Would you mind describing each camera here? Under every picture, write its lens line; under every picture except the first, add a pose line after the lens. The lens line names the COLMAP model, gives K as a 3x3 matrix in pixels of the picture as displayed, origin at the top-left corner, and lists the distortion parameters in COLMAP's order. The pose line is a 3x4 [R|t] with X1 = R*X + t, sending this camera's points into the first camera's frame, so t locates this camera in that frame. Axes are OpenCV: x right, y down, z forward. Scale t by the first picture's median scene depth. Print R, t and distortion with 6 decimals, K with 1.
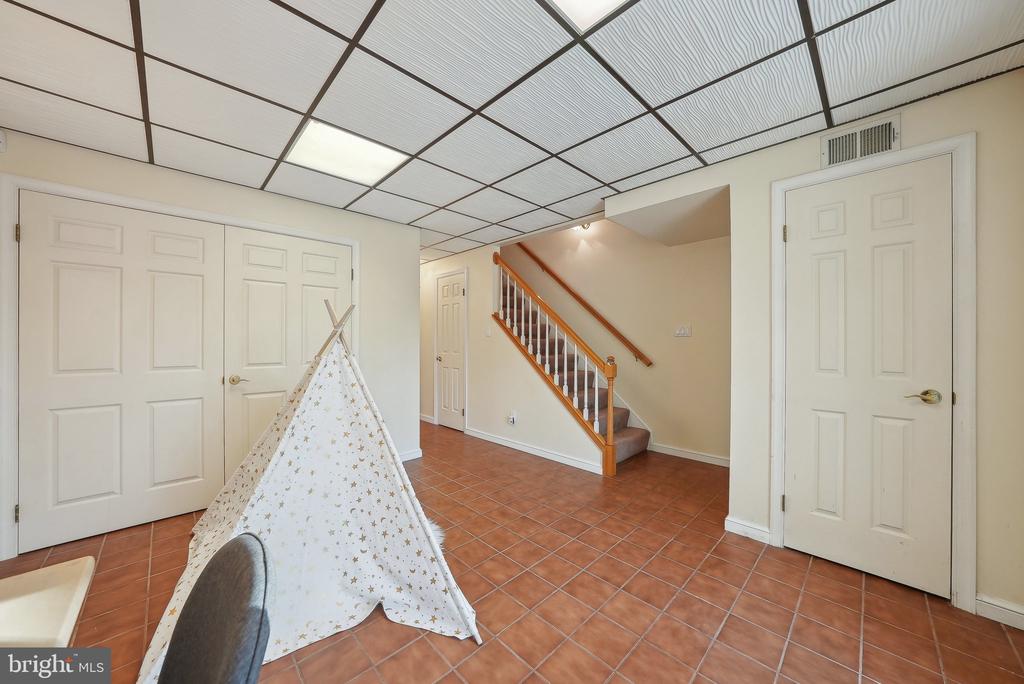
lens RADIAL K [[356.4, 0, 510.3], [0, 356.4, 339.9], [0, 0, 1]] dist [-0.008991, 0.000744]
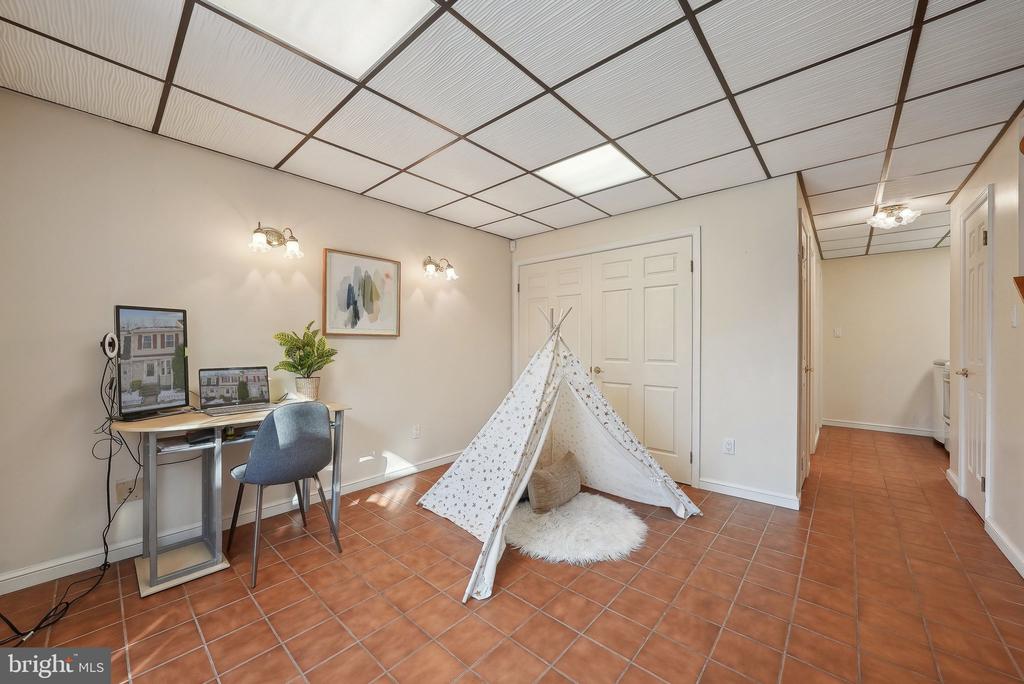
lens RADIAL K [[385.6, 0, 509.5], [0, 385.6, 345.3], [0, 0, 1]] dist [-0.000857, -0.000154]
pose [[0.083000, 0.008922, -0.996510, 0.714727], [0.004268, 0.999948, 0.009308, 0.008990], [0.996540, -0.005026, 0.082957, 0.645173]]
